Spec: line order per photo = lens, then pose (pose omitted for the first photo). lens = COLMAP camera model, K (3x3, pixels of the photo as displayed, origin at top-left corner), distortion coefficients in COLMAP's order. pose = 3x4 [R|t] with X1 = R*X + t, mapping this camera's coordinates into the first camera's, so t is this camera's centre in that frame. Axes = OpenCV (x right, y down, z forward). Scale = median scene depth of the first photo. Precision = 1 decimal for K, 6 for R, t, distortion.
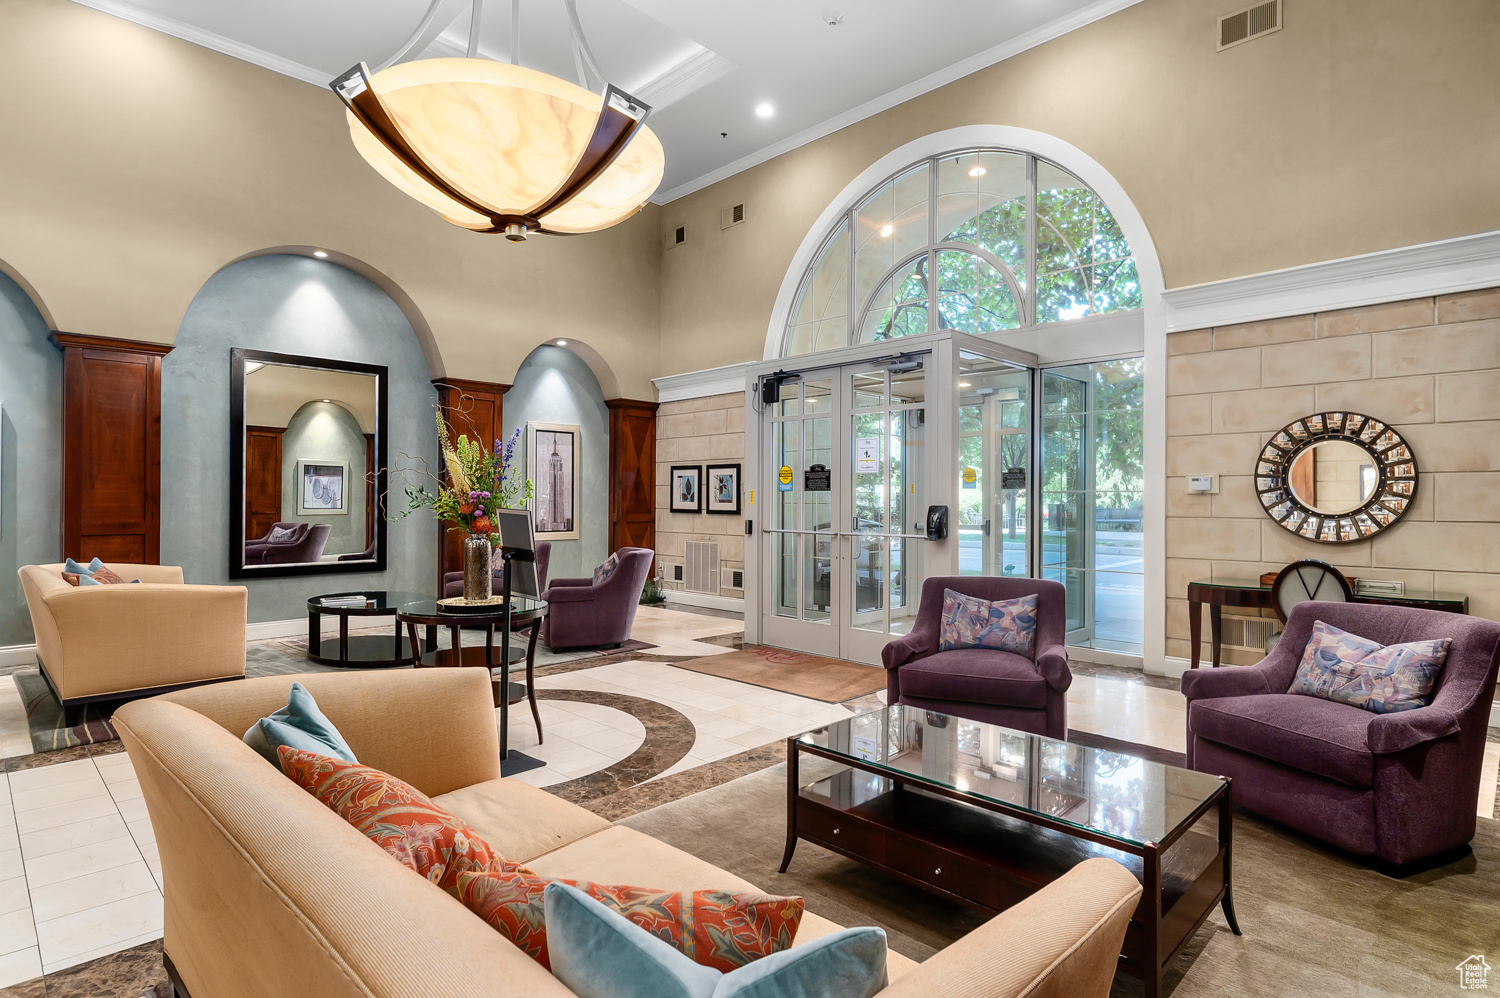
lens RADIAL K [[789.9, 0, 750.0], [0, 789.9, 499.0], [0, 0, 1]] dist [0.001352, 0.000146]
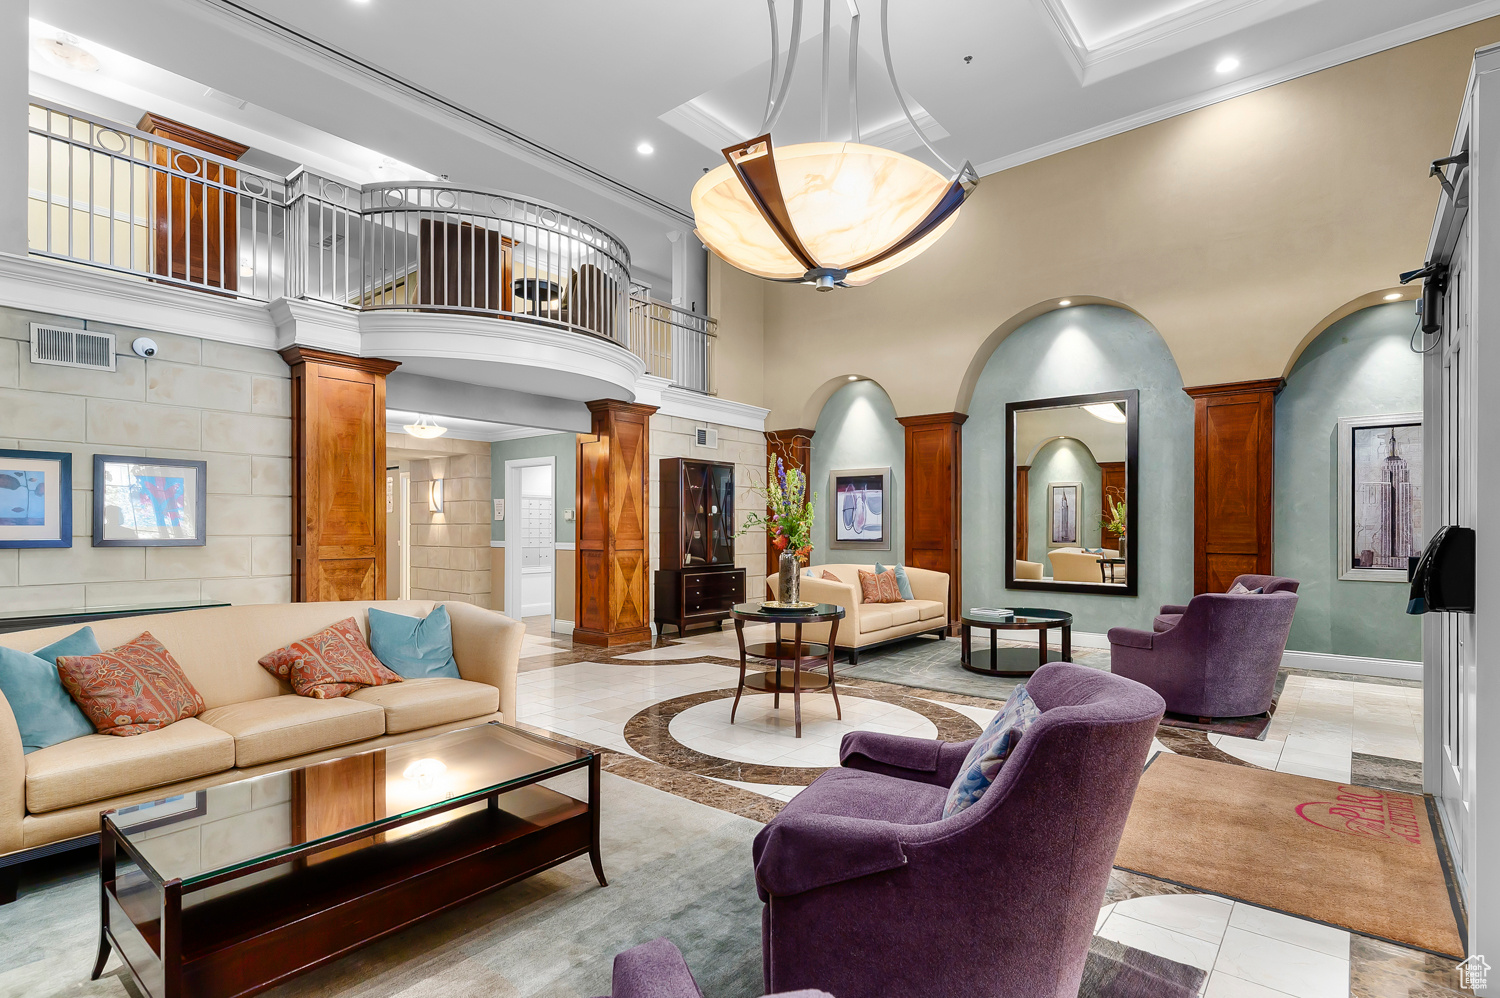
lens RADIAL K [[718.0, 0, 753.3], [0, 718.0, 527.4], [0, 0, 1]] dist [0.001742, 0.000273]
pose [[0.090655, -0.004509, -0.995872, 0.451906], [0.001689, 0.999989, -0.004374, 0.008800], [0.995881, -0.001285, 0.090662, 0.508885]]
